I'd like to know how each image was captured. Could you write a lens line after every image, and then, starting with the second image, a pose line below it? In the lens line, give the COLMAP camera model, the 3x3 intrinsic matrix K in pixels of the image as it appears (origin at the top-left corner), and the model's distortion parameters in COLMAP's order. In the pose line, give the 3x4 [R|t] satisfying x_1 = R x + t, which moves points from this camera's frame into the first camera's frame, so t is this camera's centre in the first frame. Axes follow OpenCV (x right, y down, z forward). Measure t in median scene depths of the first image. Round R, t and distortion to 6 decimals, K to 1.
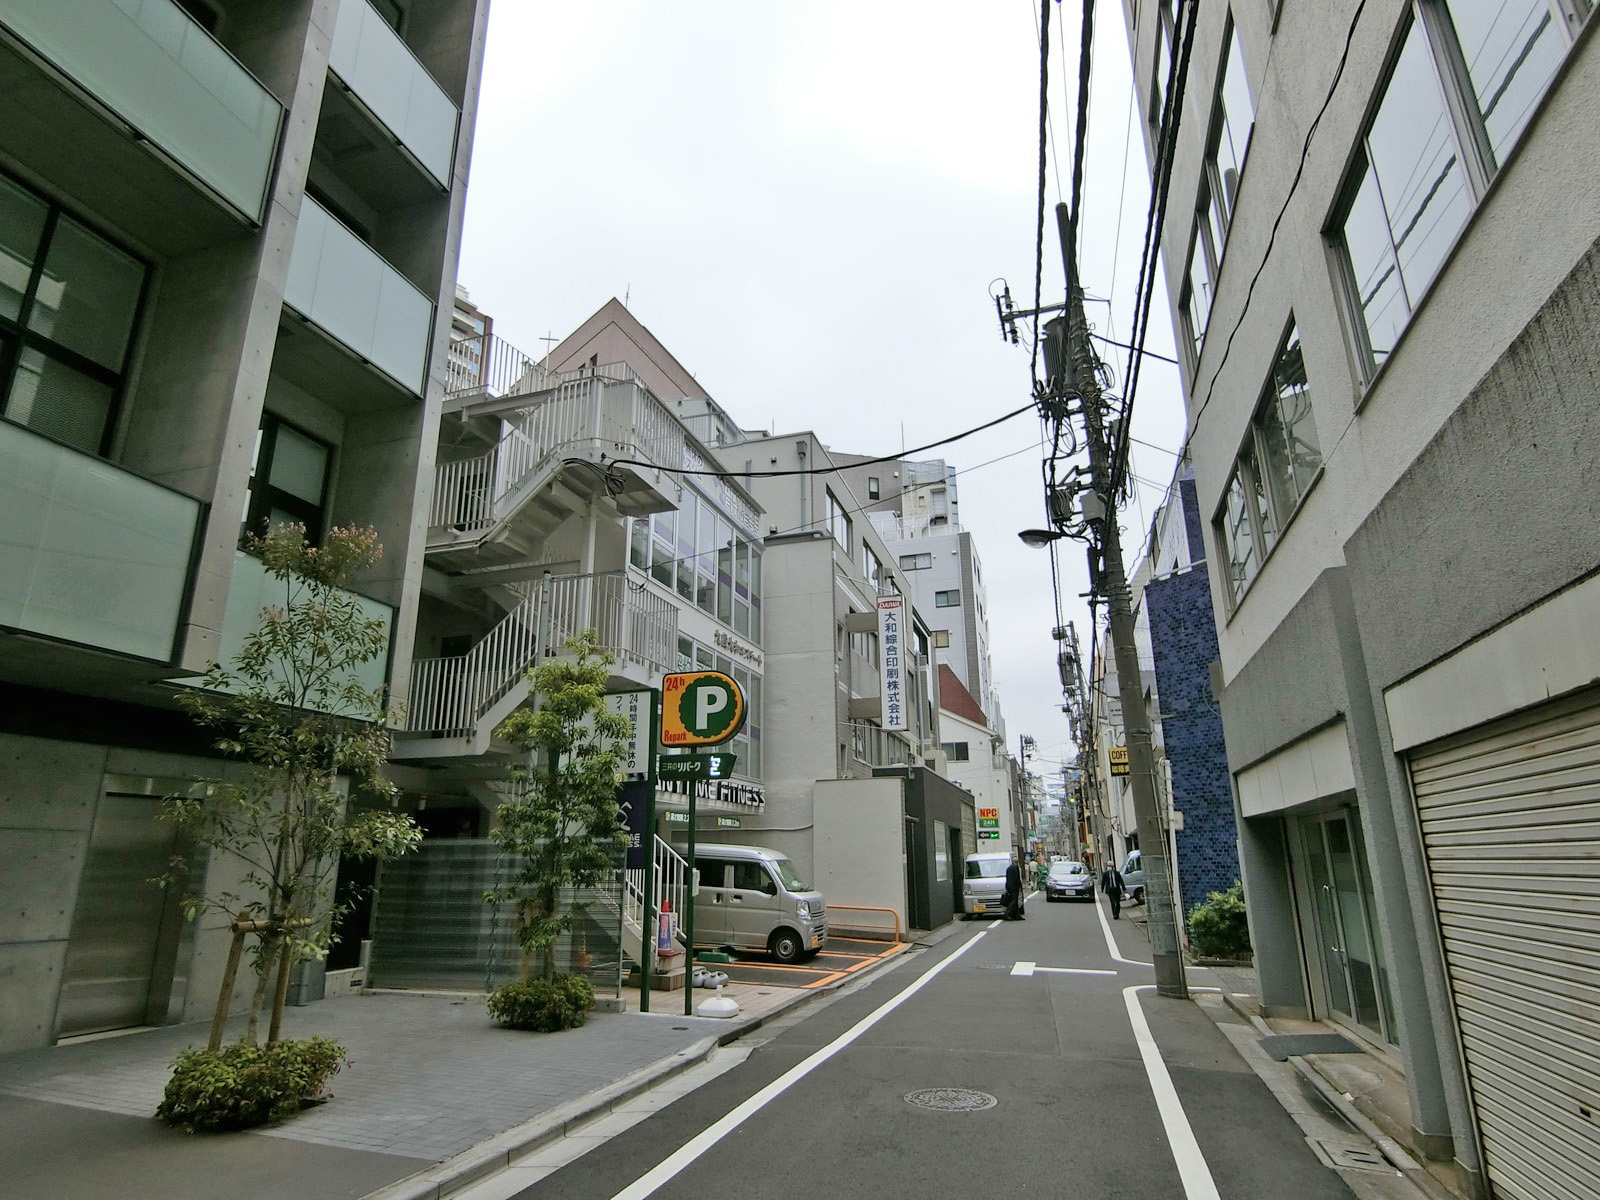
lens RADIAL K [[885.2, 0, 802.3], [0, 885.2, 602.8], [0, 0, 1]] dist [-0.017572, 0.000385]
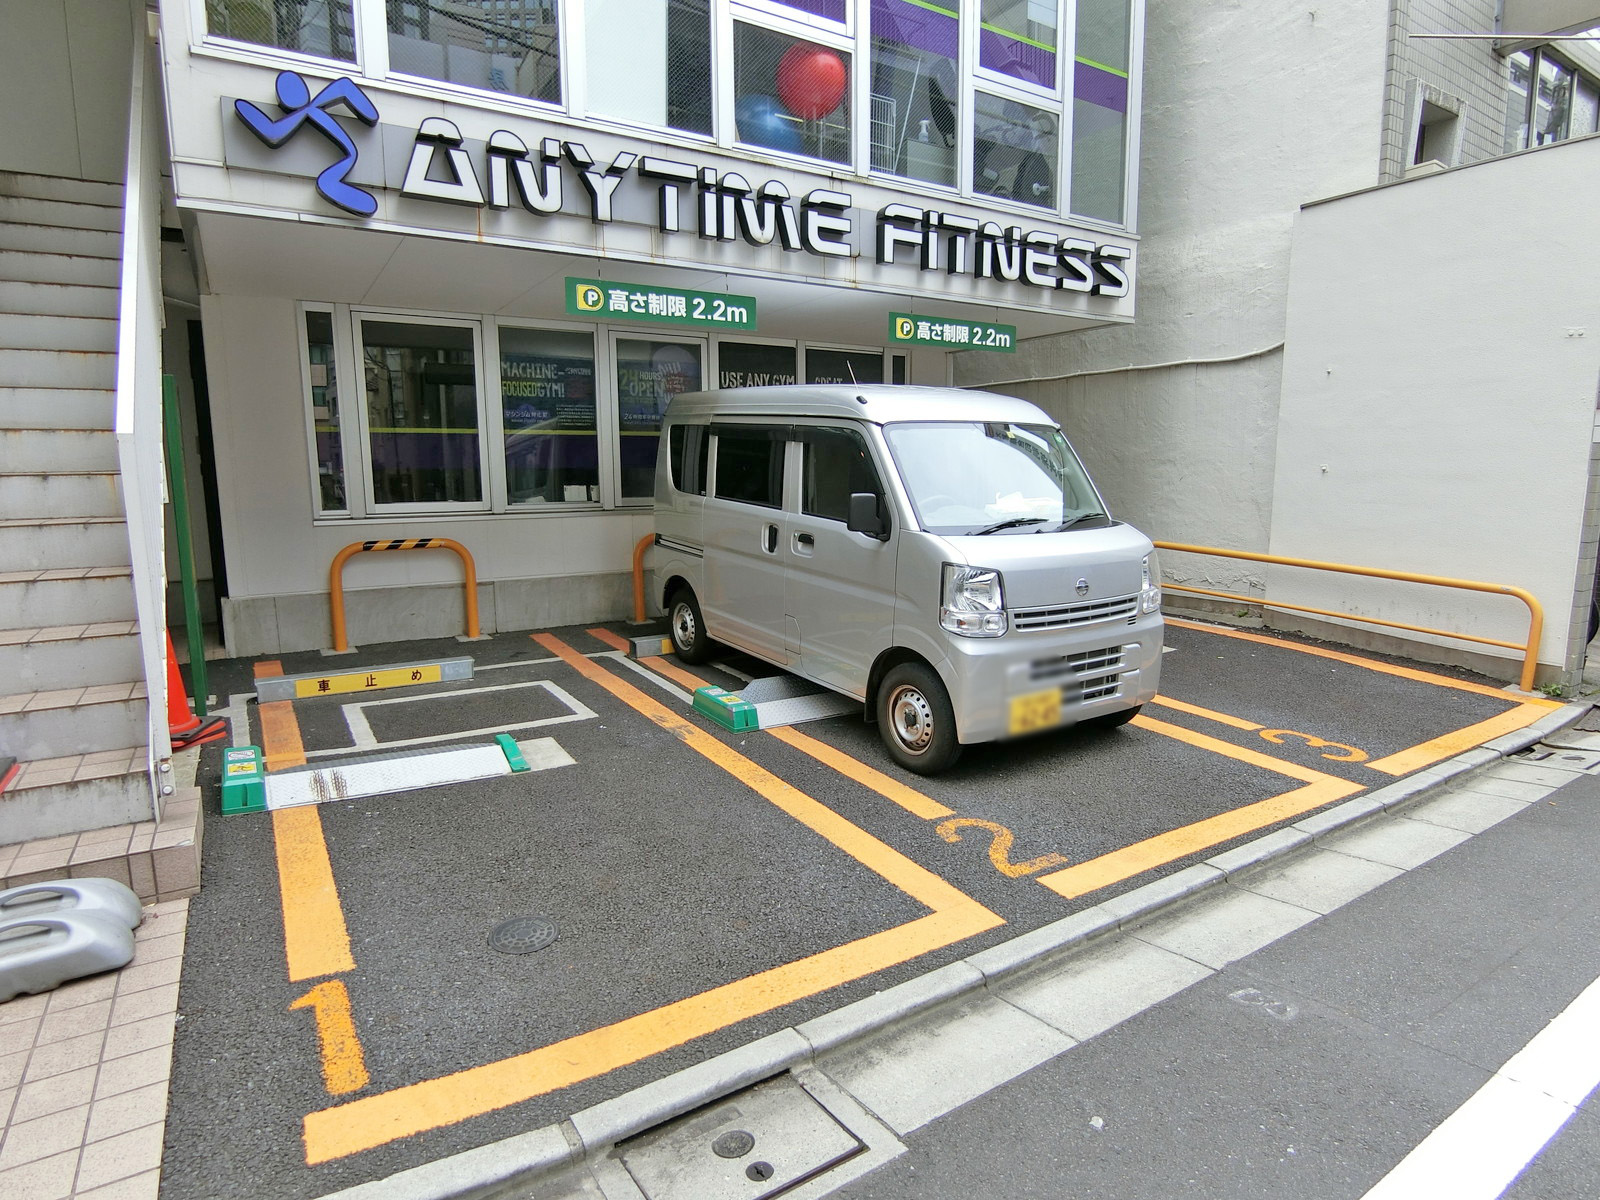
lens RADIAL K [[885.2, 0, 802.3], [0, 885.2, 602.8], [0, 0, 1]] dist [-0.017572, 0.000385]
pose [[0.761439, 0.096153, -0.641066, 0.113160], [0.184358, 0.915979, 0.356362, 0.211669], [0.621469, -0.389534, 0.679735, 0.680923]]
